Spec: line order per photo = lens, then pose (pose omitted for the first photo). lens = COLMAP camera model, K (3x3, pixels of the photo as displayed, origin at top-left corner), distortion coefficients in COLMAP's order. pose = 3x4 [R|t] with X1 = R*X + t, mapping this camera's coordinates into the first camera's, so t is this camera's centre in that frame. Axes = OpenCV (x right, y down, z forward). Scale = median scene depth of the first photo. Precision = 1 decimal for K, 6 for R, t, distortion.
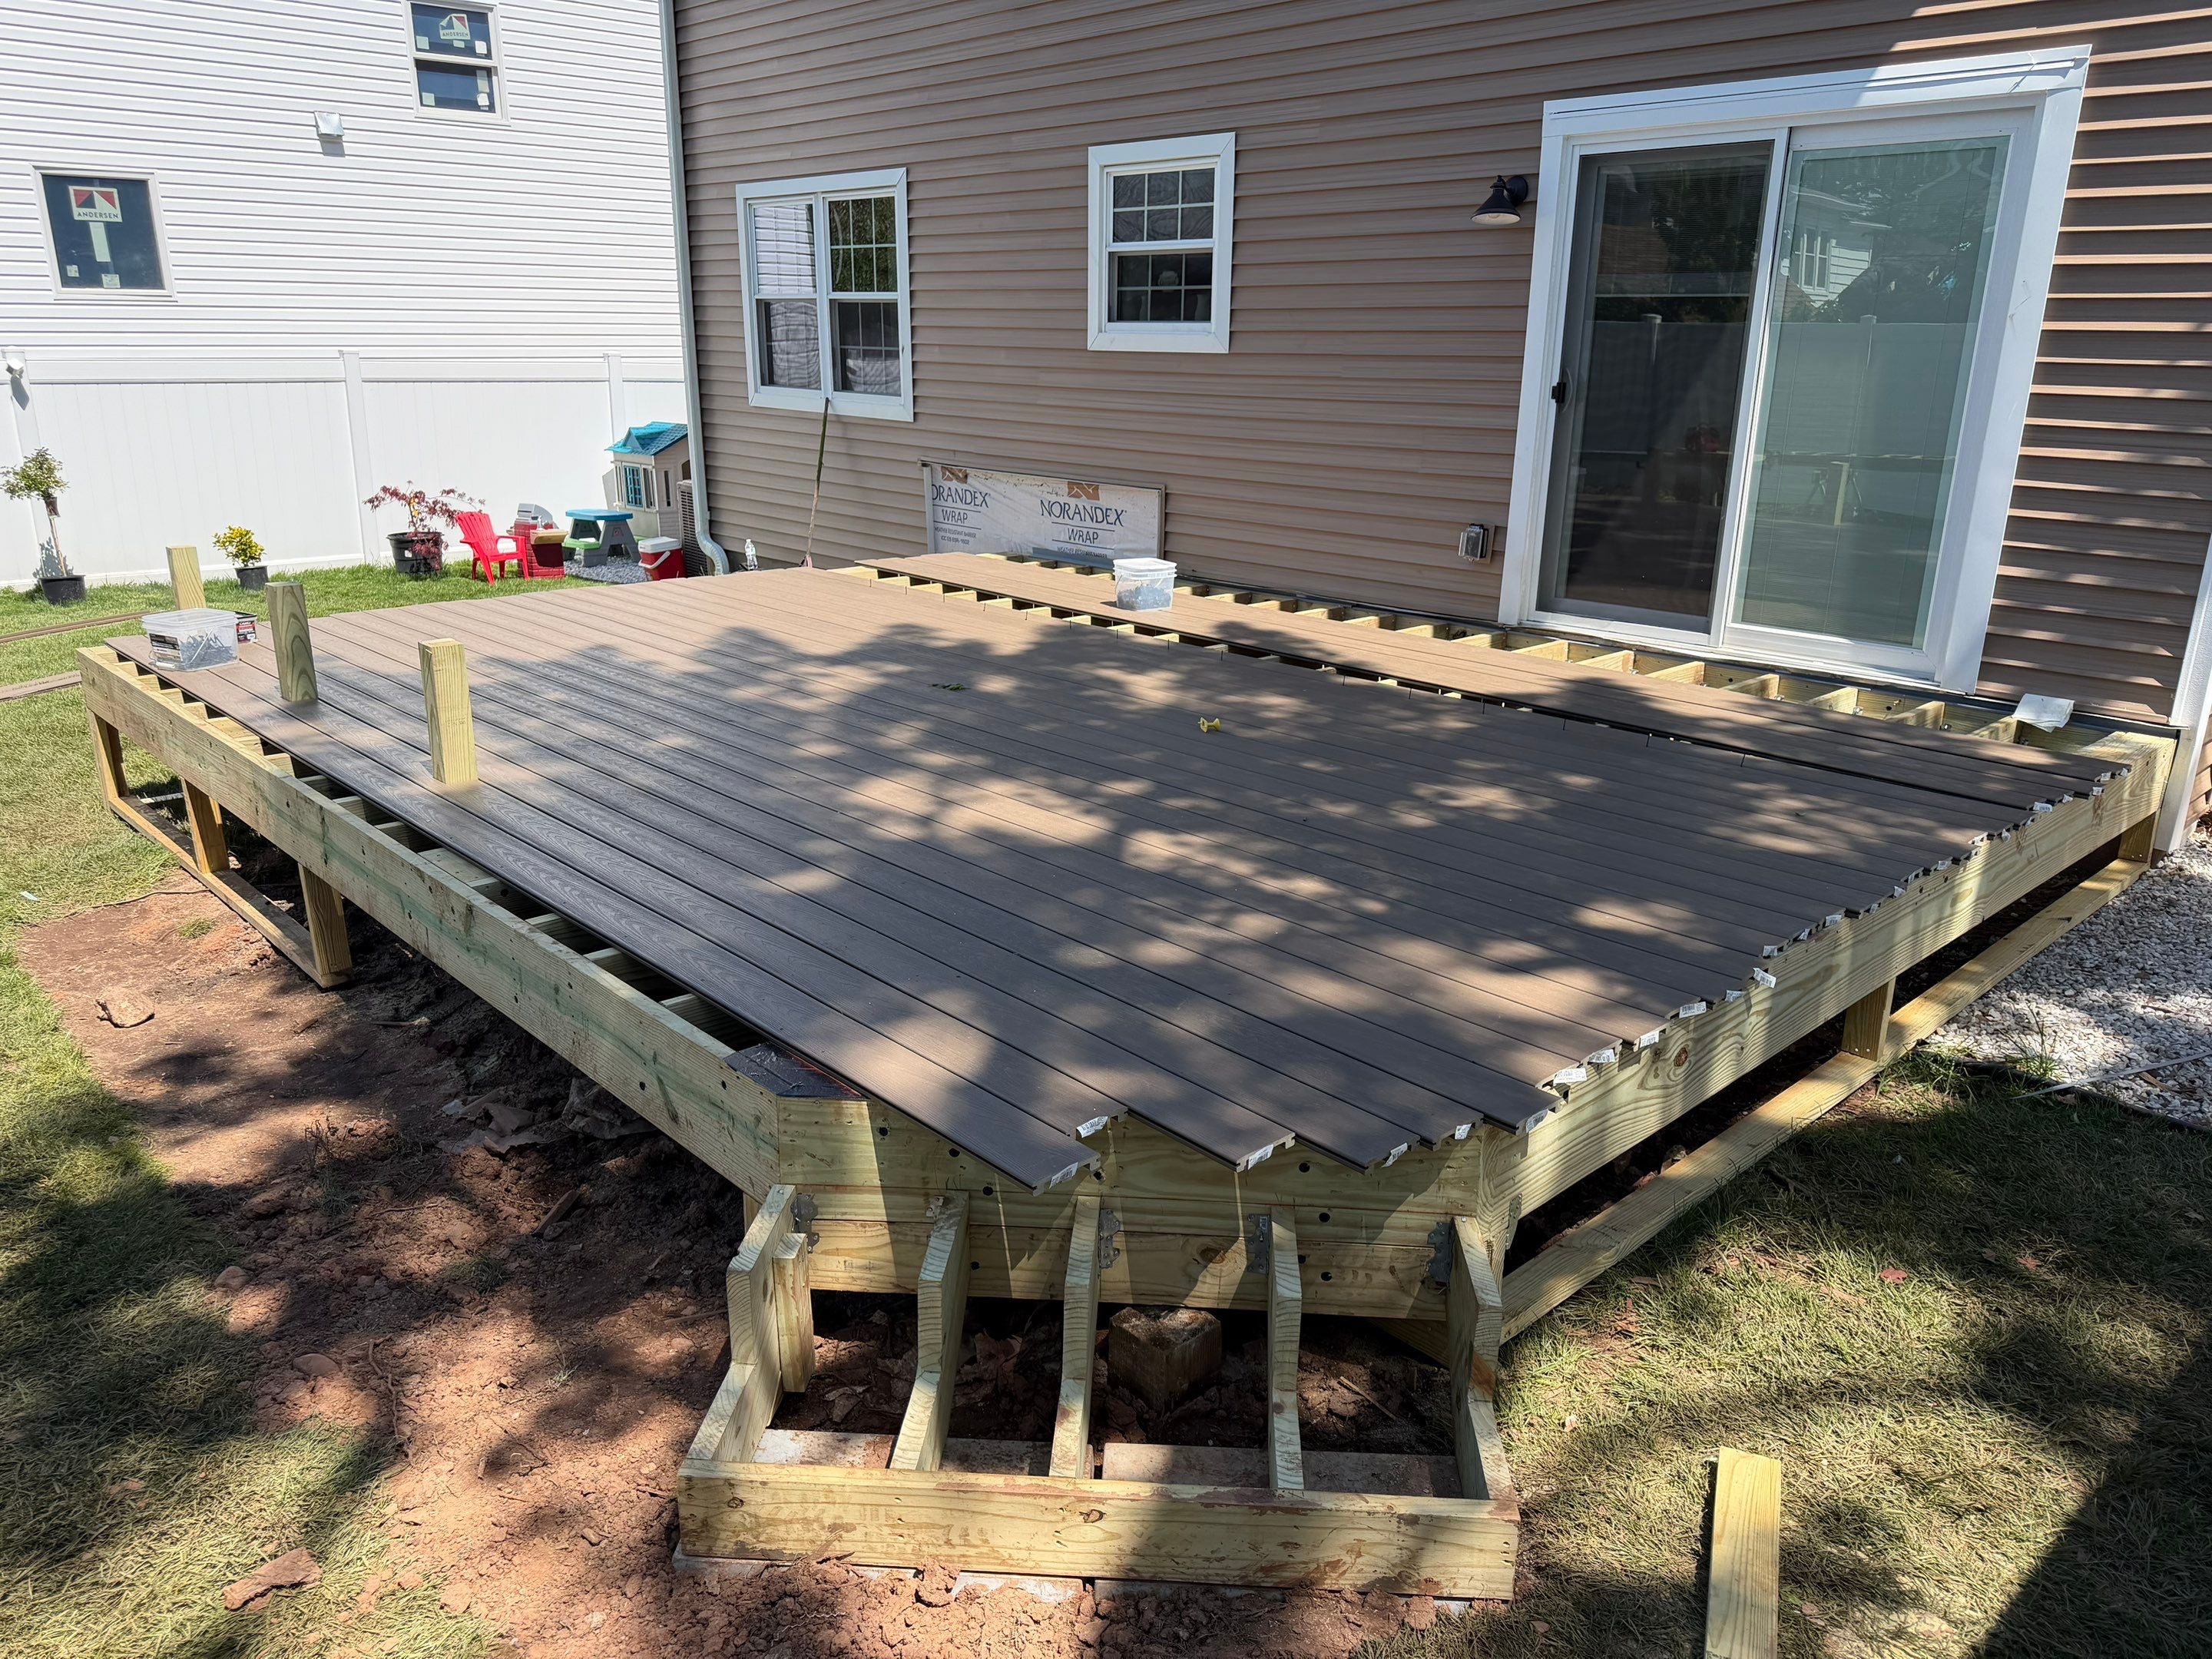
lens RADIAL K [[1568.3, 0, 1106.7], [0, 1568.3, 837.0], [0, 0, 1]] dist [0.041432, -0.046105]
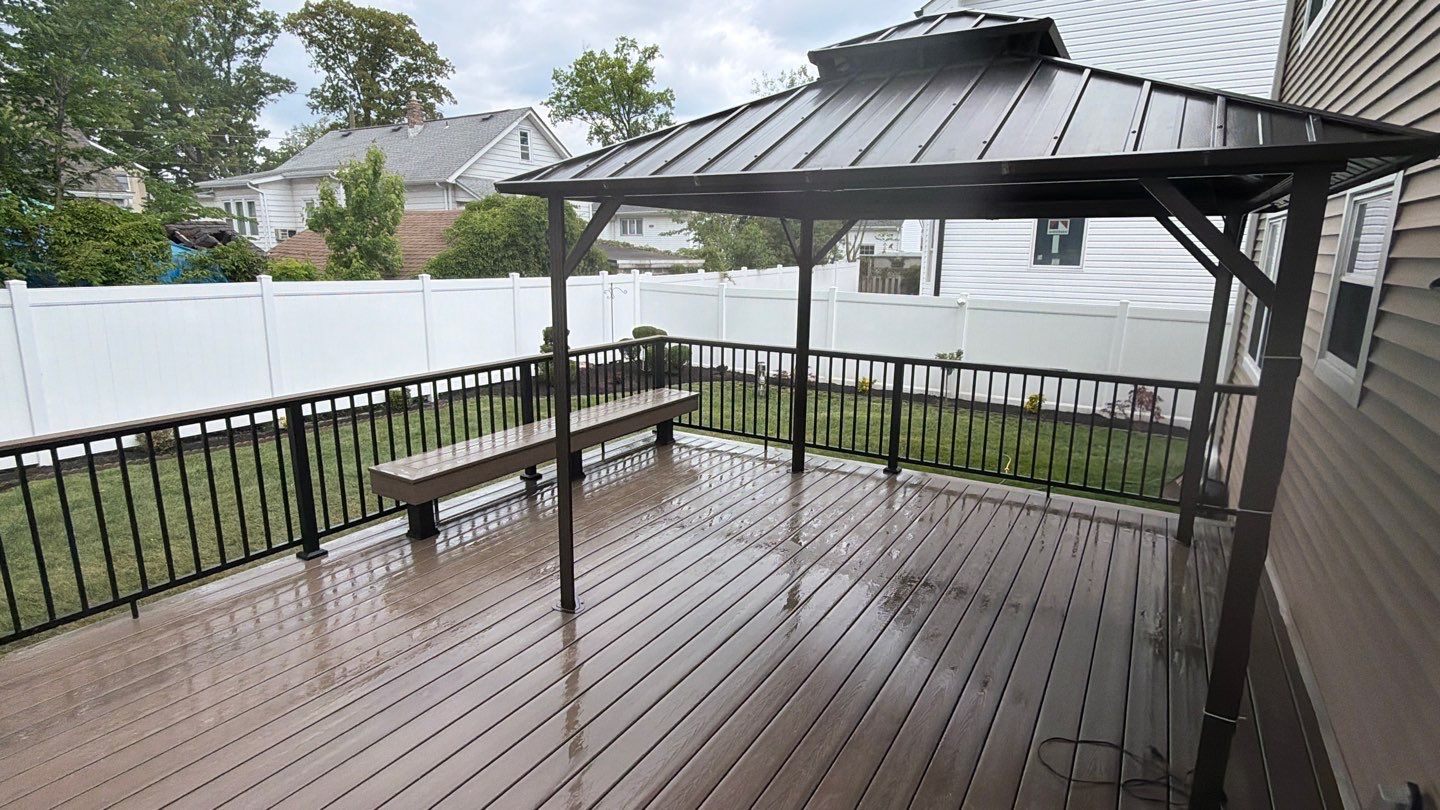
lens RADIAL K [[726.0, 0, 720.0], [0, 726.0, 405.0], [0, 0, 1]] dist [0.004082, -0.000806]
pose [[0.270467, 0.195937, -0.942580, 0.337349], [-0.298182, 0.947975, 0.111496, -0.240003], [0.915388, 0.250905, 0.314821, 0.550450]]
